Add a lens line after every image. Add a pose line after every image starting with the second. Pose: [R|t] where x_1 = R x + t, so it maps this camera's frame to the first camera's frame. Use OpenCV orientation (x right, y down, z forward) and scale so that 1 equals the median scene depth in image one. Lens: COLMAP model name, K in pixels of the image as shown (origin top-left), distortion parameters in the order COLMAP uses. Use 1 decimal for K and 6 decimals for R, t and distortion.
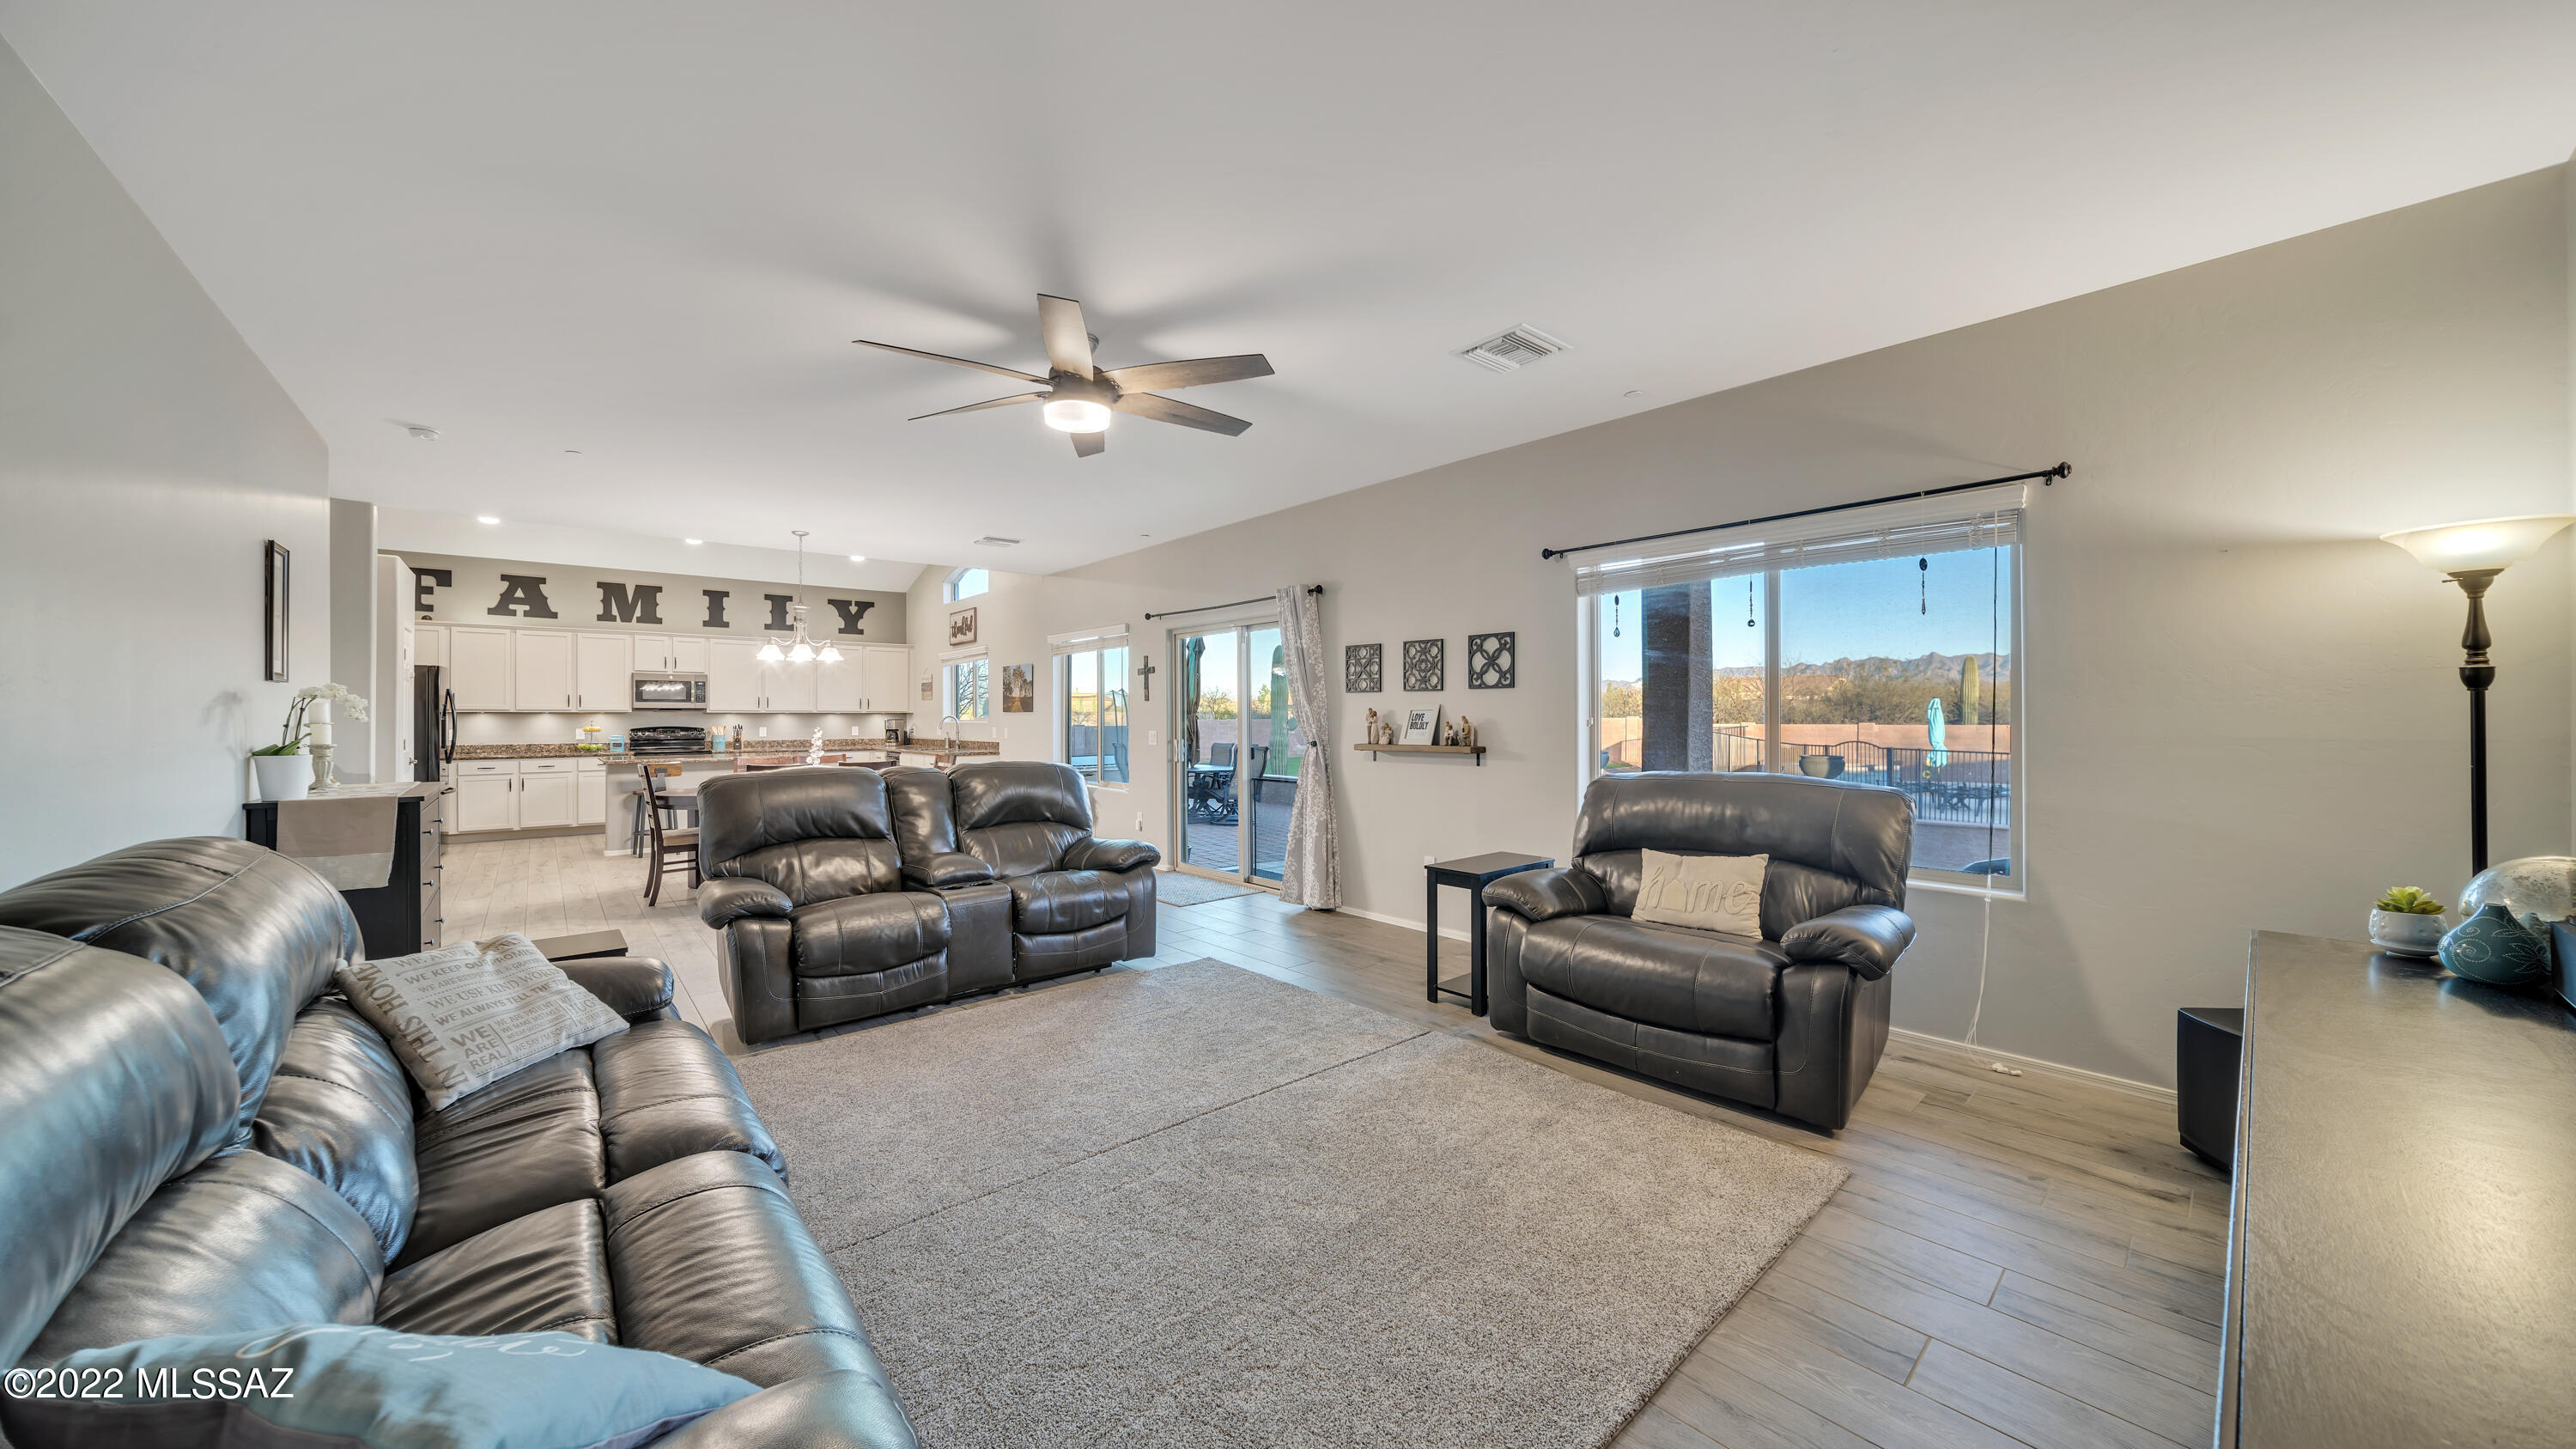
lens RADIAL K [[914.5, 0, 1246.4], [0, 914.5, 716.8], [0, 0, 1]] dist [0.000322, -0.000020]
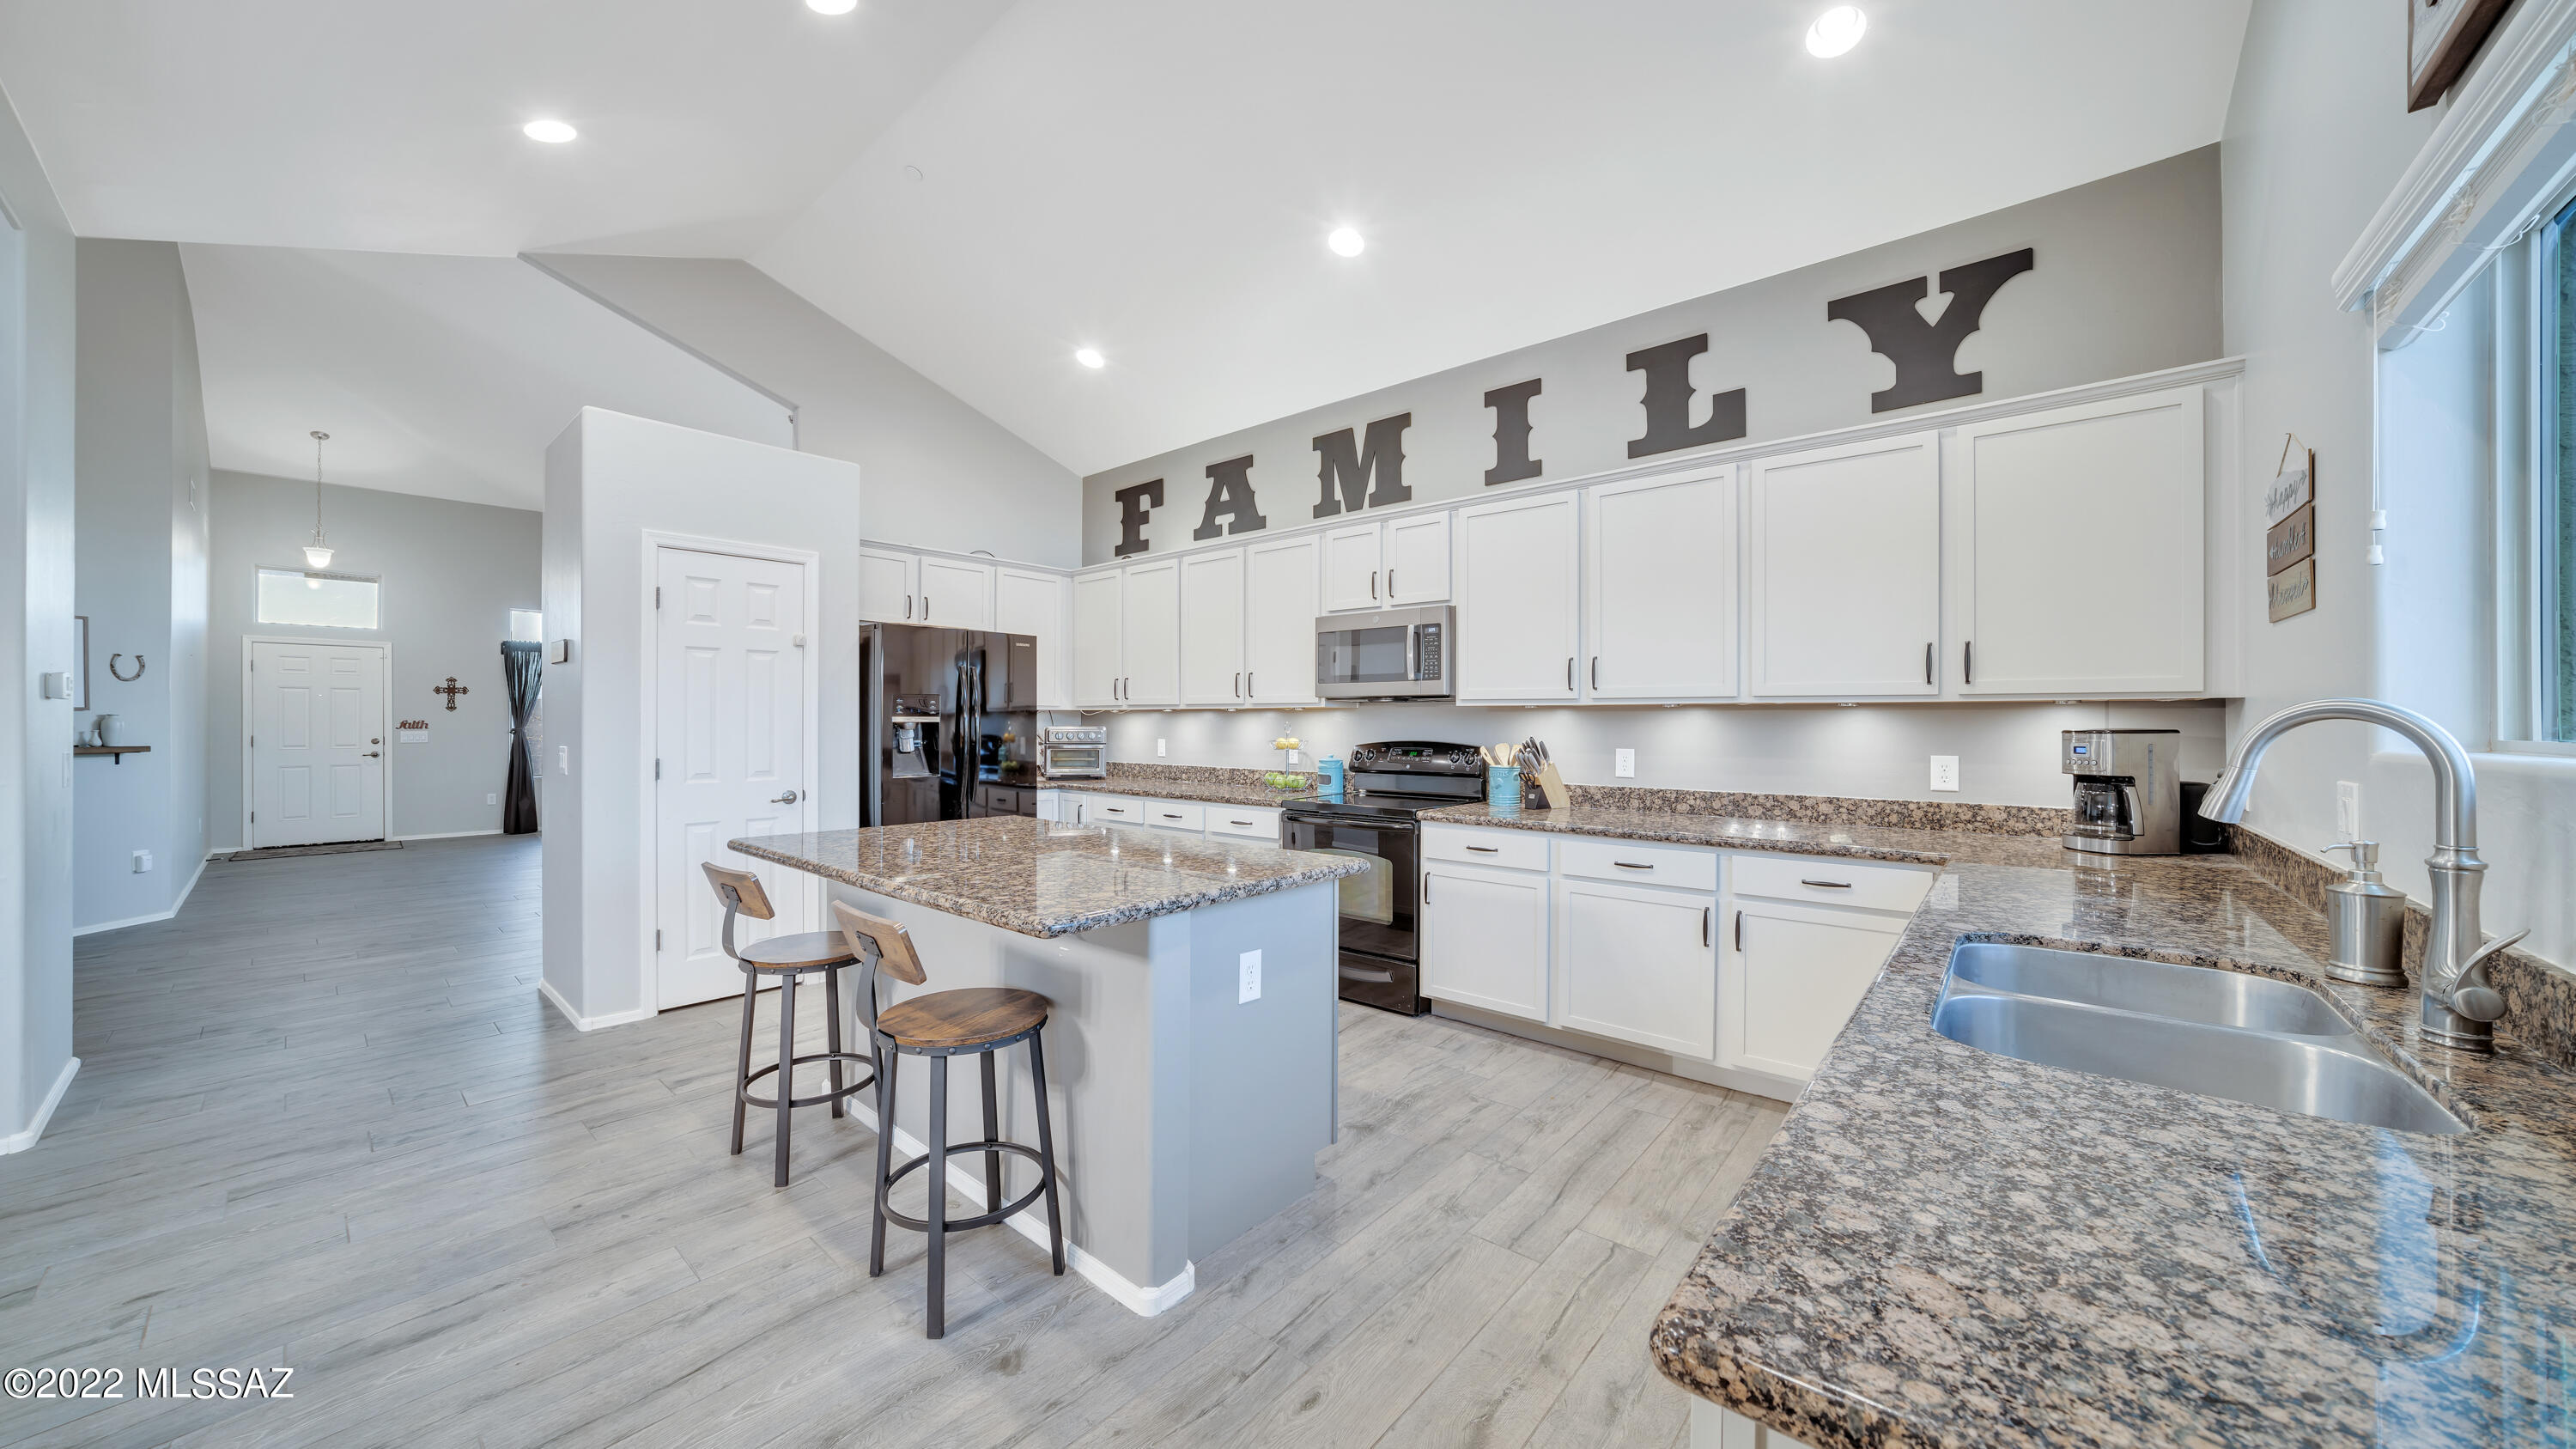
lens RADIAL K [[885.6, 0, 1278.7], [0, 885.6, 720.4], [0, 0, 1]] dist [-0.025656, 0.006134]
pose [[0.202322, -0.000497, -0.979319, -0.266545], [0.000072, 1.000000, -0.000492, 0.001306], [0.979319, 0.000029, 0.202322, 0.914289]]
